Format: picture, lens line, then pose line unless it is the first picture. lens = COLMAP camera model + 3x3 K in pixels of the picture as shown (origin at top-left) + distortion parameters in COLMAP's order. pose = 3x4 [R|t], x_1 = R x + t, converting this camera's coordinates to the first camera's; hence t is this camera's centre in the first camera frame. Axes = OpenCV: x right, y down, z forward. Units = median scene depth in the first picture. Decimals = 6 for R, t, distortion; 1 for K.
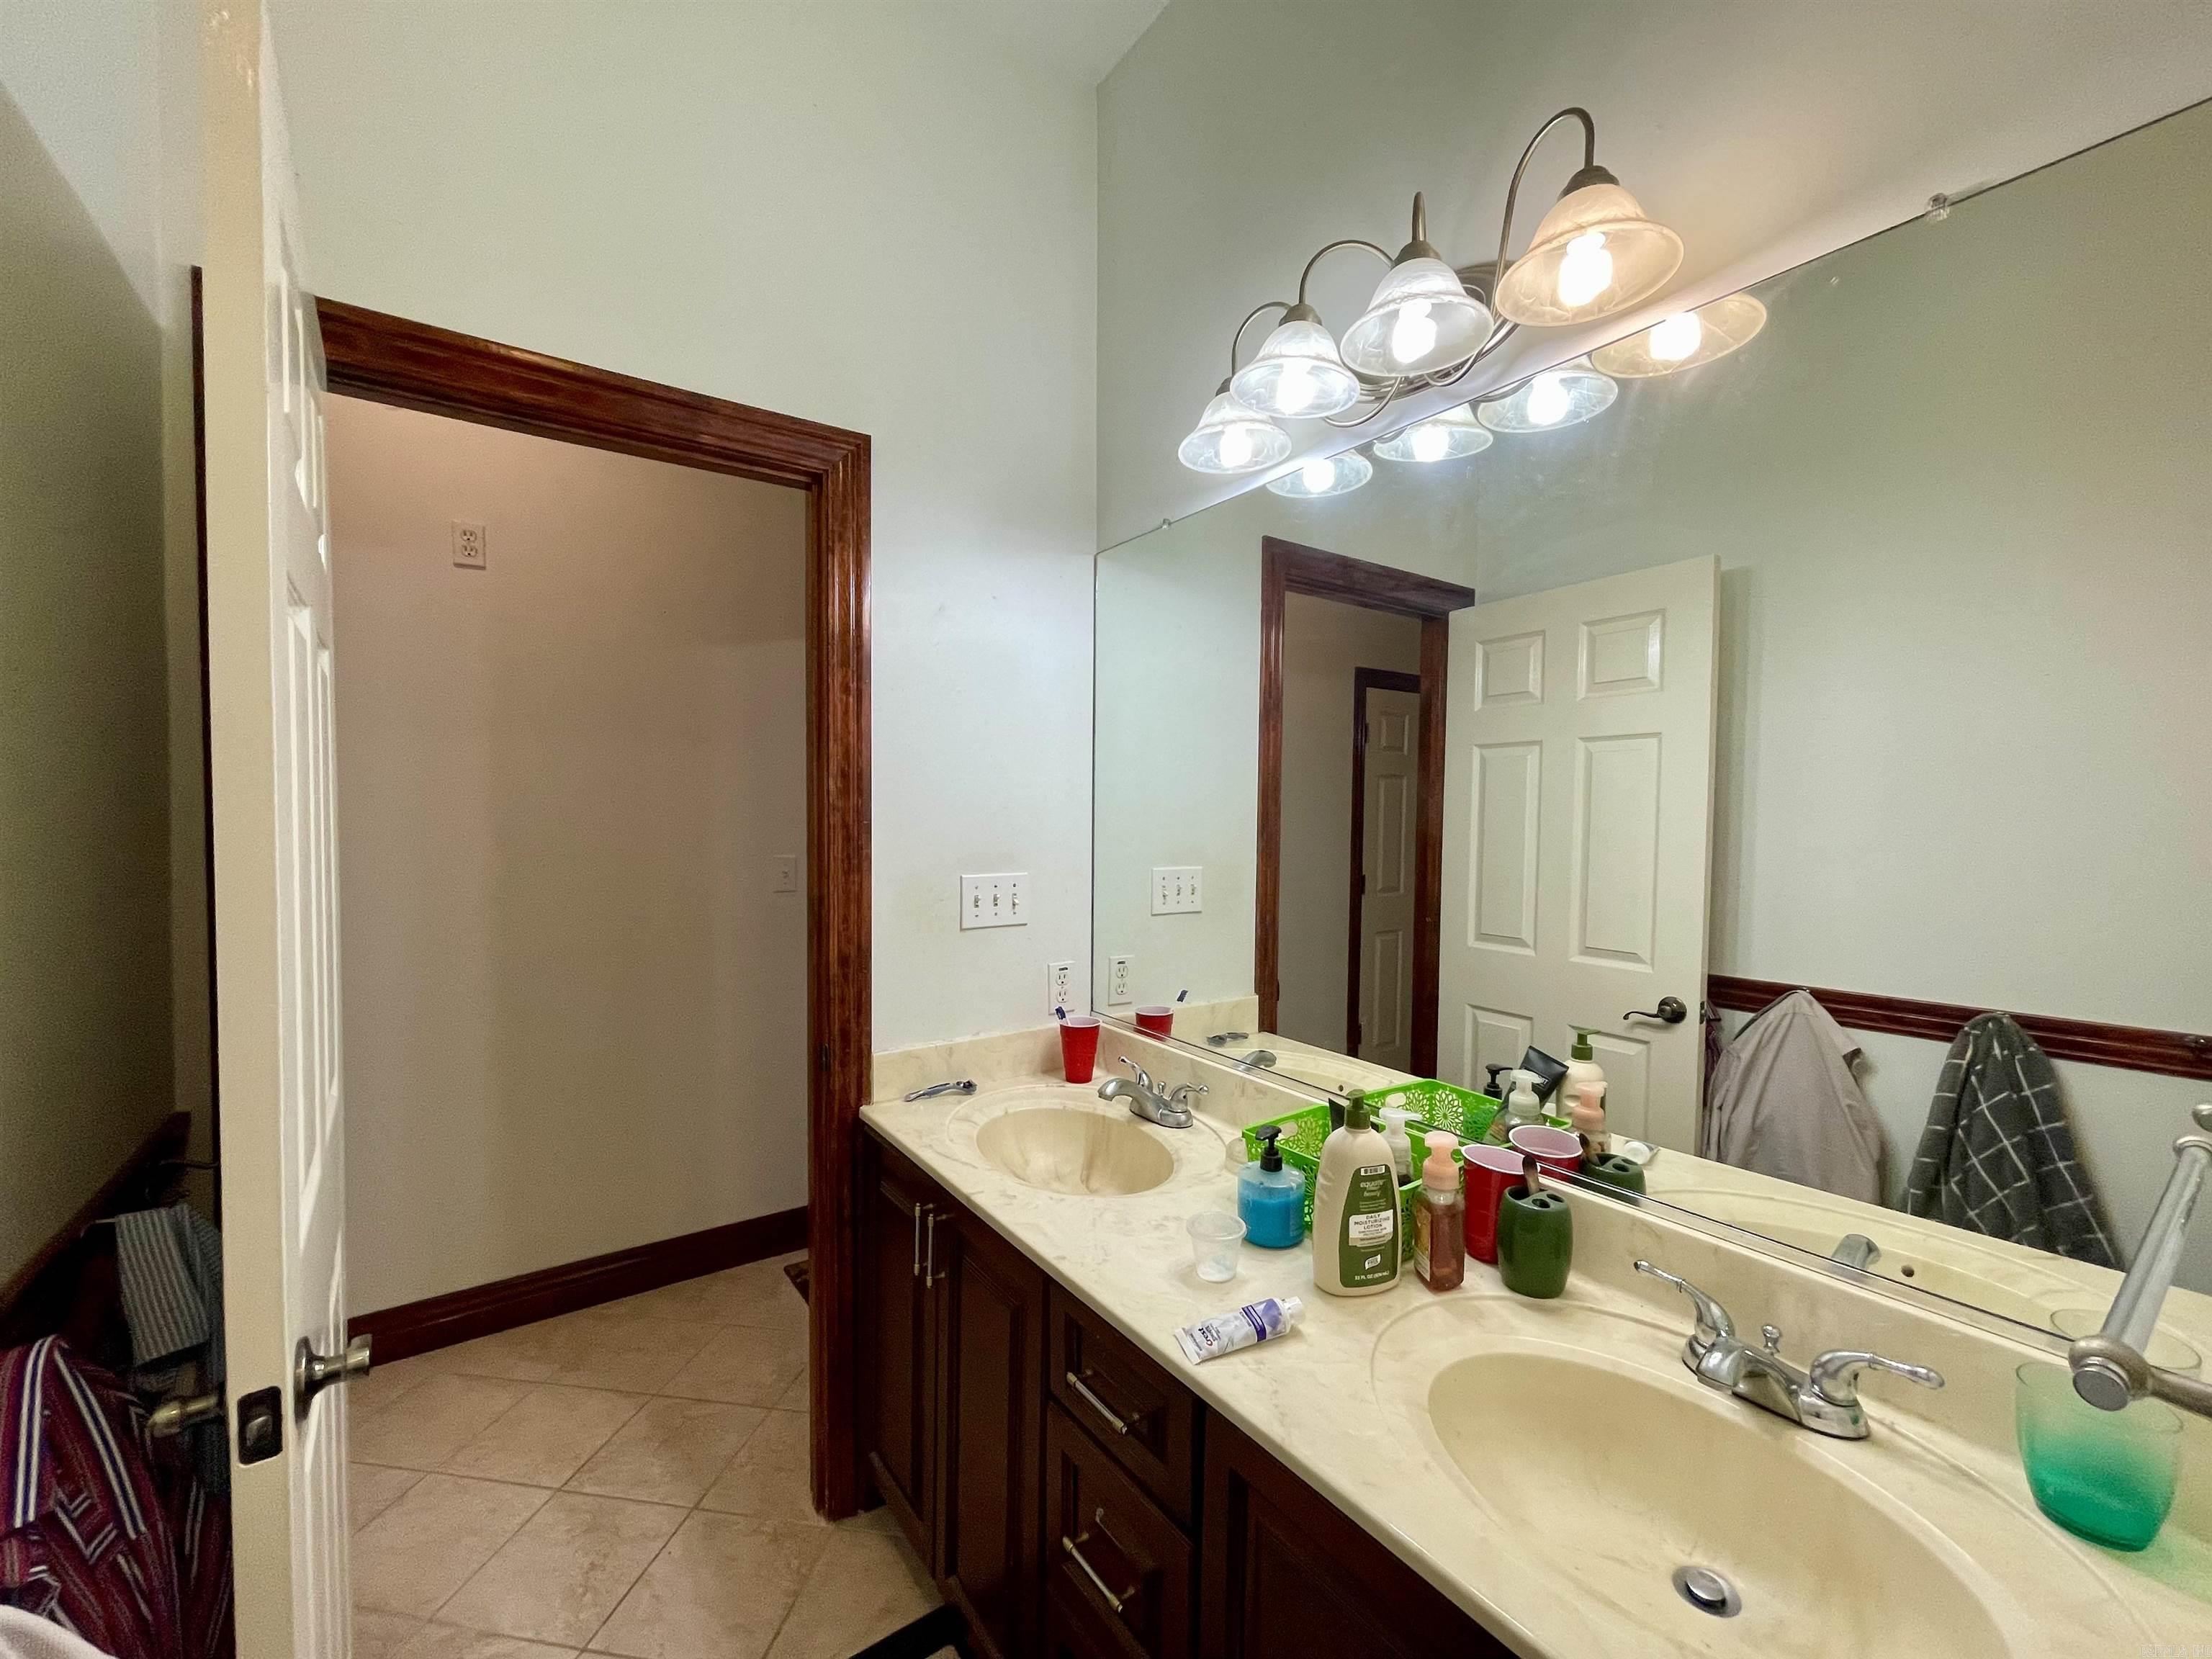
lens RADIAL K [[895.1, 0, 1102.7], [0, 895.1, 815.6], [0, 0, 1]] dist [-0.004754, 0.001533]
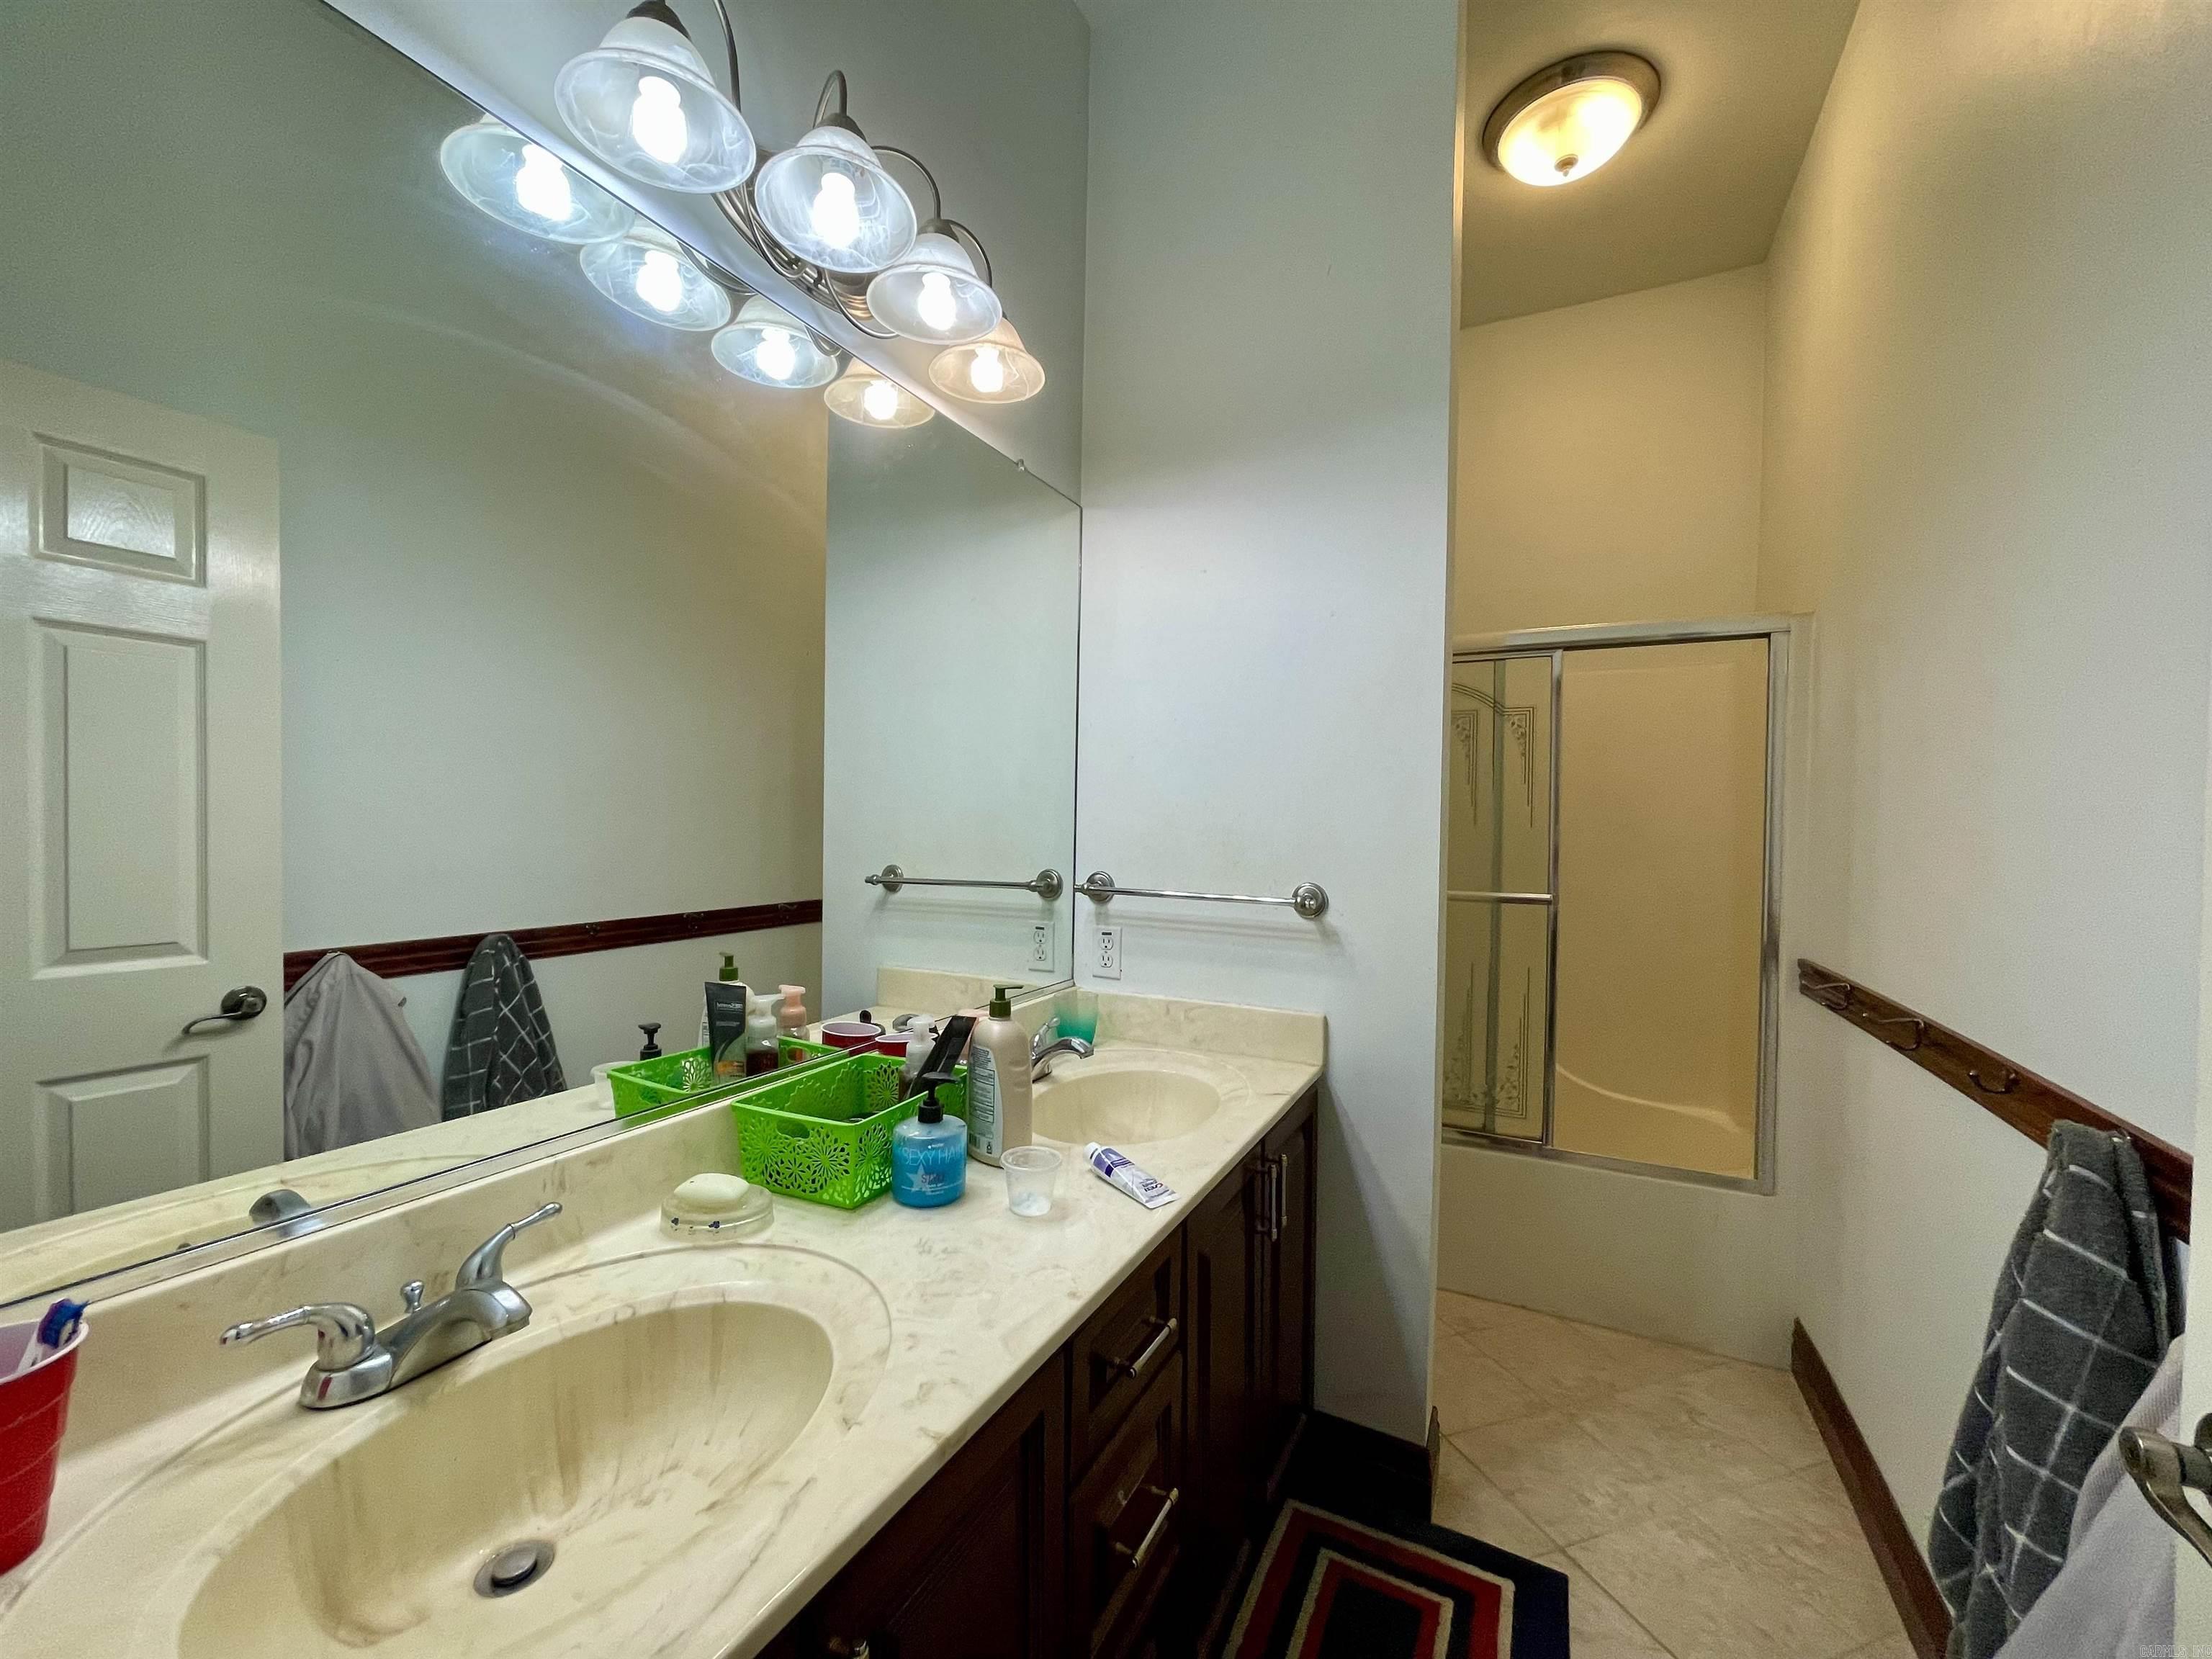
lens RADIAL K [[895.1, 0, 1090.1], [0, 895.1, 843.5], [0, 0, 1]] dist [-0.004754, 0.001533]
pose [[-0.465621, -0.023129, 0.884682, -0.440253], [-0.021328, 0.999661, 0.014909, 0.060547], [-0.884727, -0.011926, -0.465956, 0.830277]]
